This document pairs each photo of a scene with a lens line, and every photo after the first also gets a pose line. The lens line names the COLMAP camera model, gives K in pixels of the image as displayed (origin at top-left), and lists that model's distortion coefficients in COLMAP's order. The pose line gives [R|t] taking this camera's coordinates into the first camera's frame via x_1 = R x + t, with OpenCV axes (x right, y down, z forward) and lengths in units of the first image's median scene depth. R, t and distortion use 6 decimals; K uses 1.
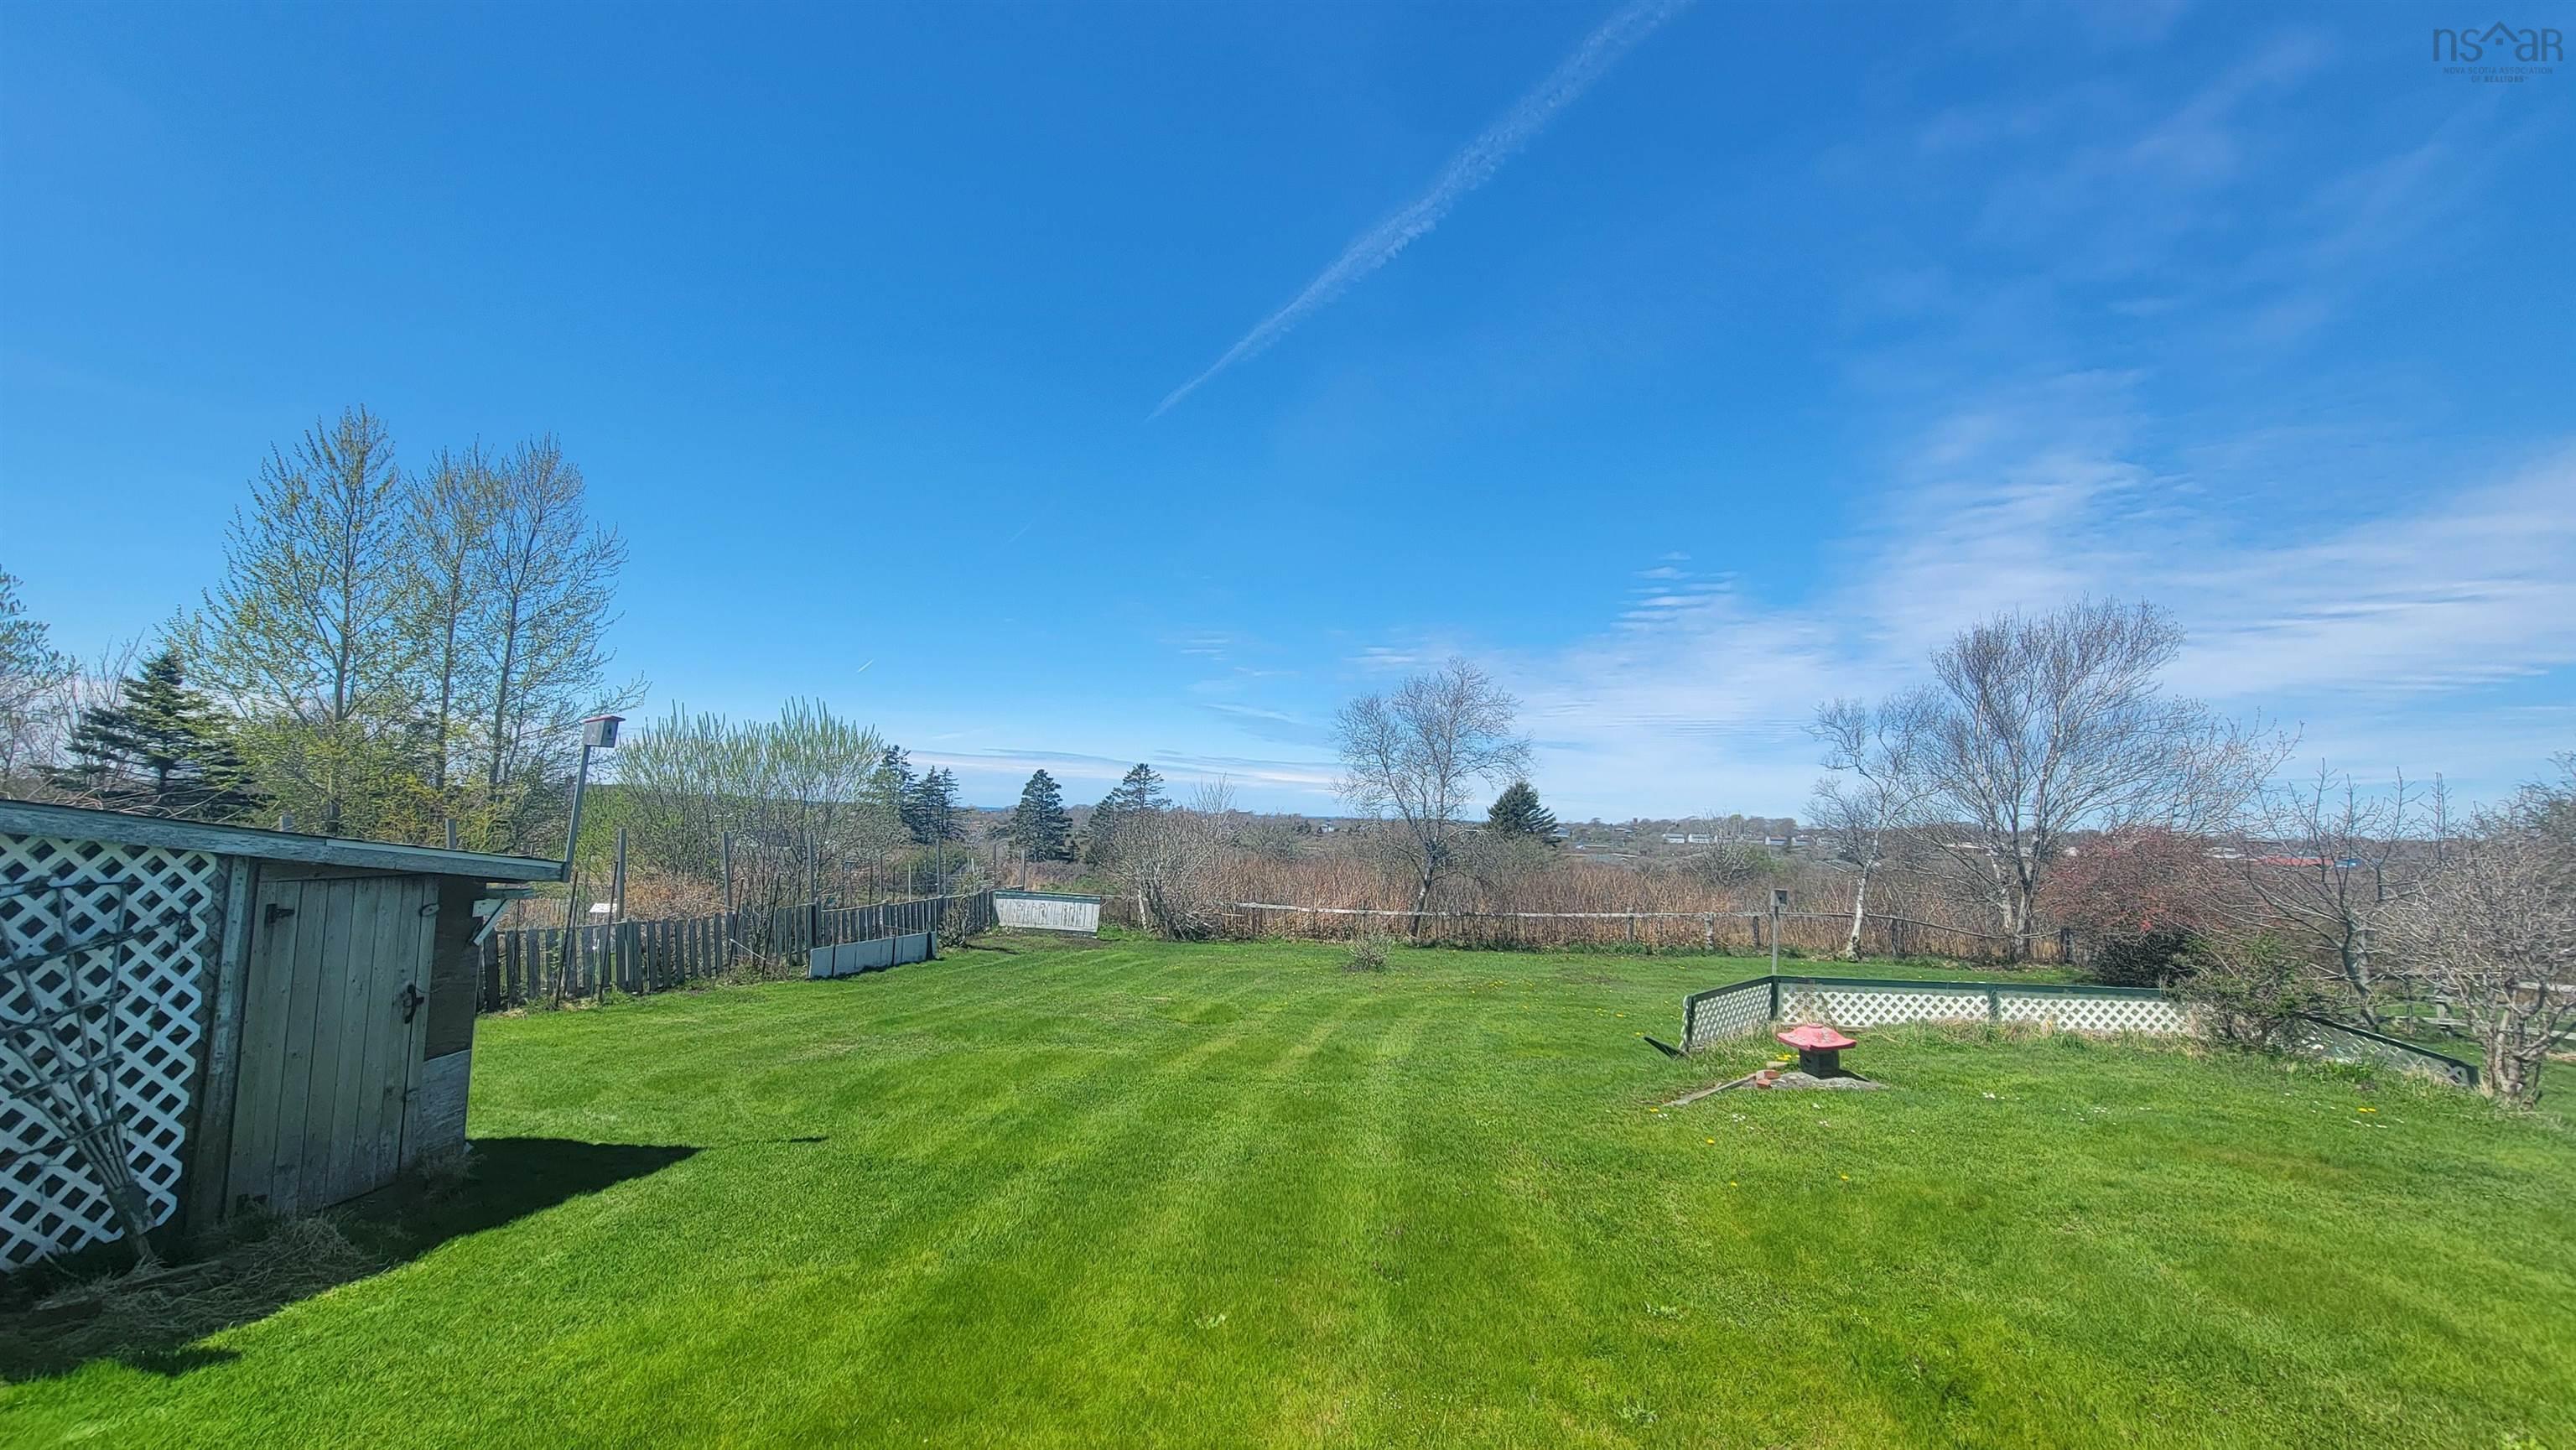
lens RADIAL K [[1045.8, 0, 1294.3], [0, 1045.8, 726.9], [0, 0, 1]] dist [-0.003617, 0.001572]
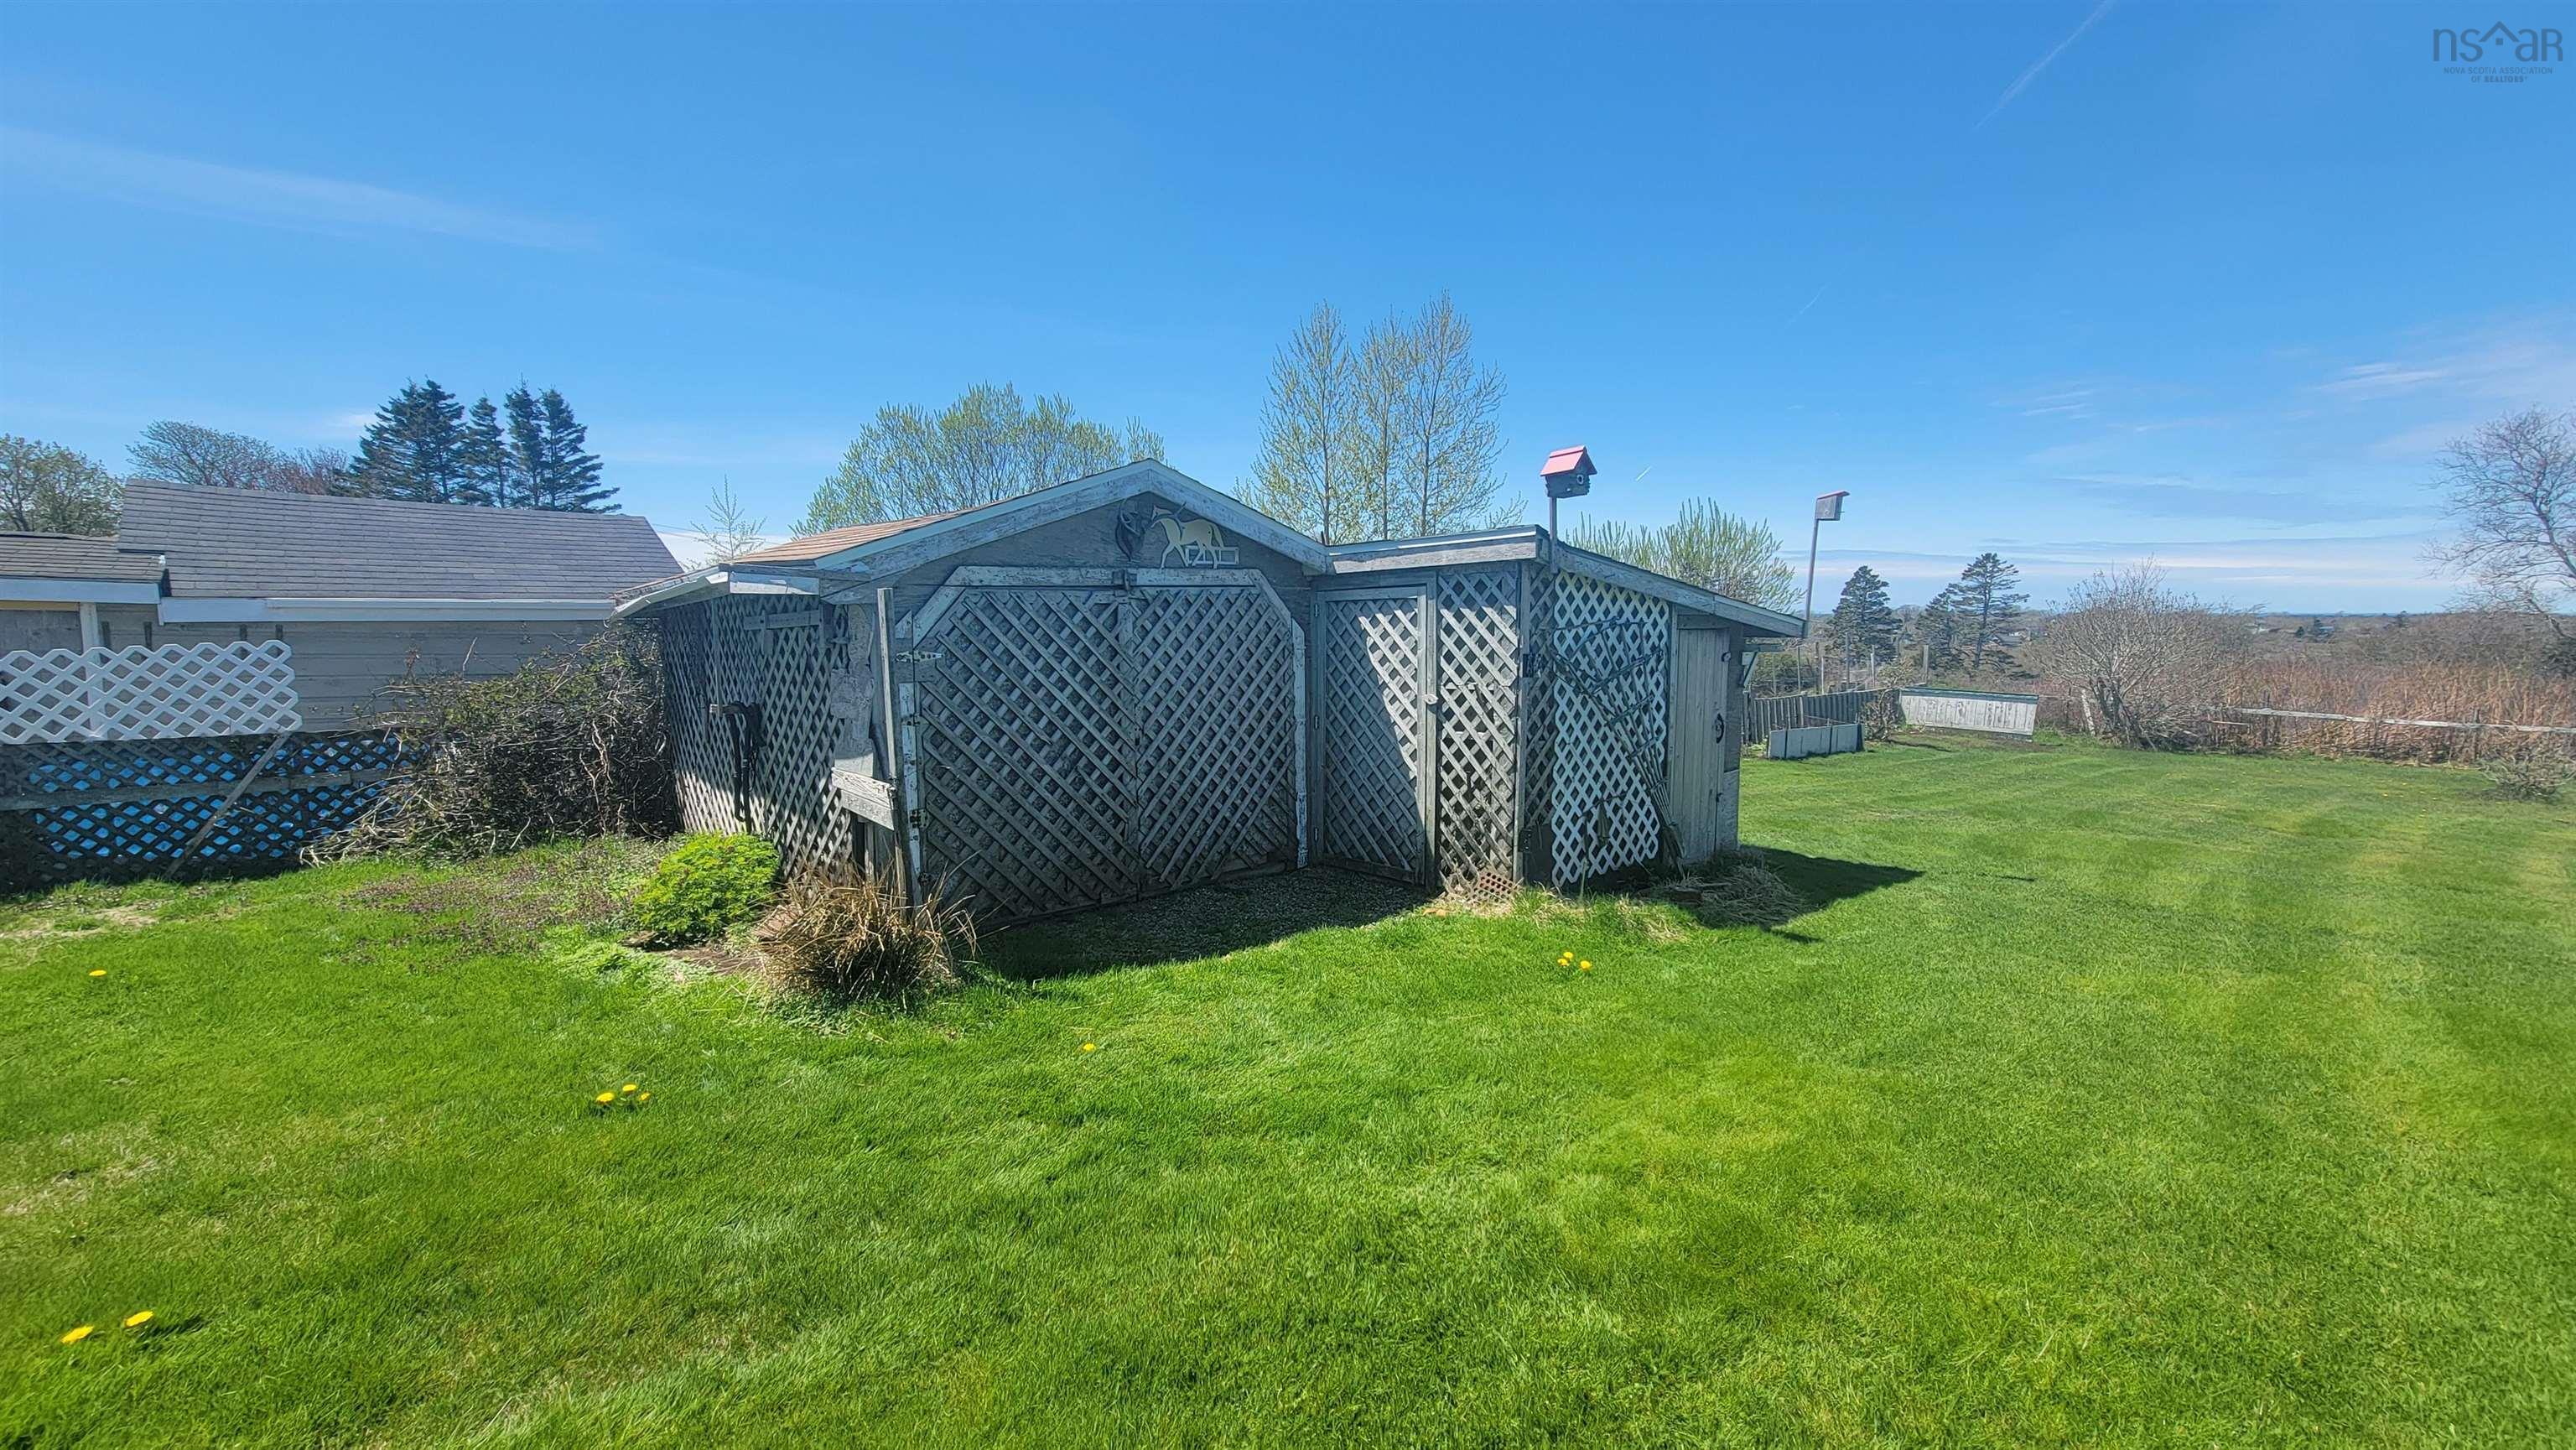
lens RADIAL K [[1045.8, 0, 1294.3], [0, 1045.8, 726.9], [0, 0, 1]] dist [-0.003617, 0.001572]
pose [[0.760508, 0.042552, -0.647932, -0.234415], [0.075550, 0.985275, 0.153383, 0.014138], [0.644918, -0.165600, 0.746095, -0.176619]]
